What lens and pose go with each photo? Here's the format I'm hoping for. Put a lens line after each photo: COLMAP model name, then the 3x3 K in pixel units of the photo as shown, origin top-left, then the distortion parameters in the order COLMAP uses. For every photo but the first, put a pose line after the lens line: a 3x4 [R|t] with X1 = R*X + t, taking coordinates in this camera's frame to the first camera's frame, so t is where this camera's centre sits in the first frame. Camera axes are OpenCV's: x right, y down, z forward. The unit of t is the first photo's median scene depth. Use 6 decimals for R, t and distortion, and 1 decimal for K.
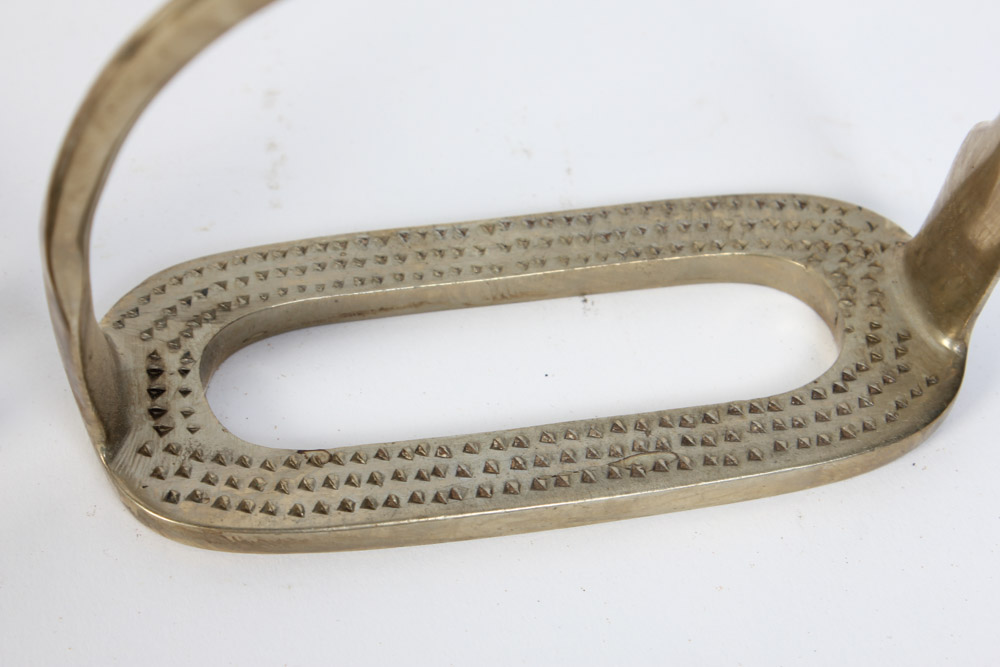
lens RADIAL K [[2007.7, 0, 500.0], [0, 2007.7, 333.5], [0, 0, 1]] dist [0.009314, -0.204452]
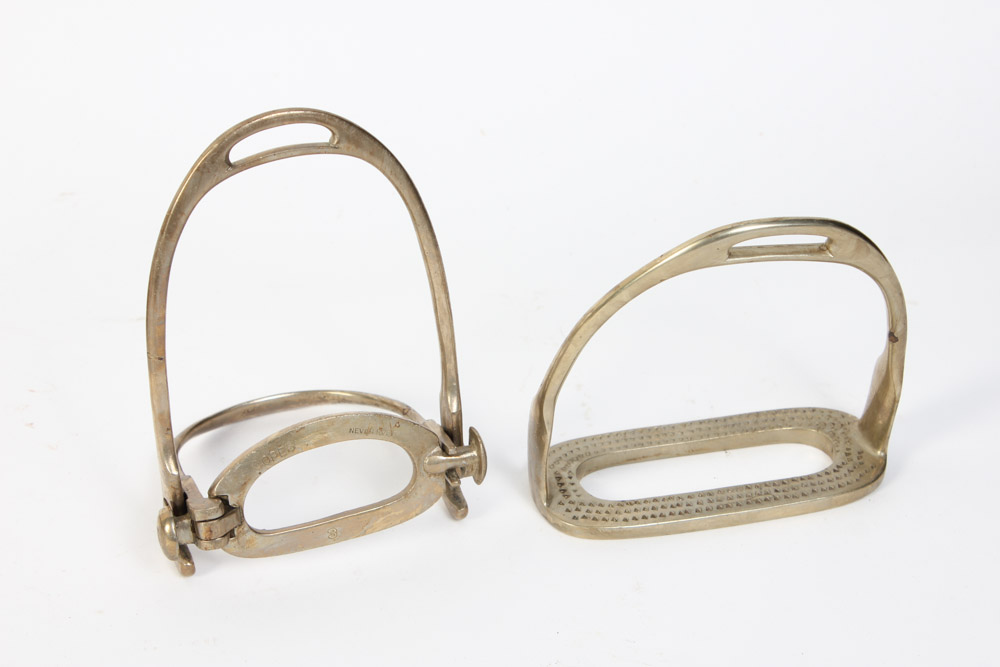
lens RADIAL K [[2007.7, 0, 500.0], [0, 2007.7, 333.5], [0, 0, 1]] dist [0.009314, -0.204452]
pose [[0.998389, -0.055147, 0.013374, -0.264823], [0.056648, 0.954733, -0.292022, 0.560930], [0.003336, 0.292309, 0.956318, -1.397675]]
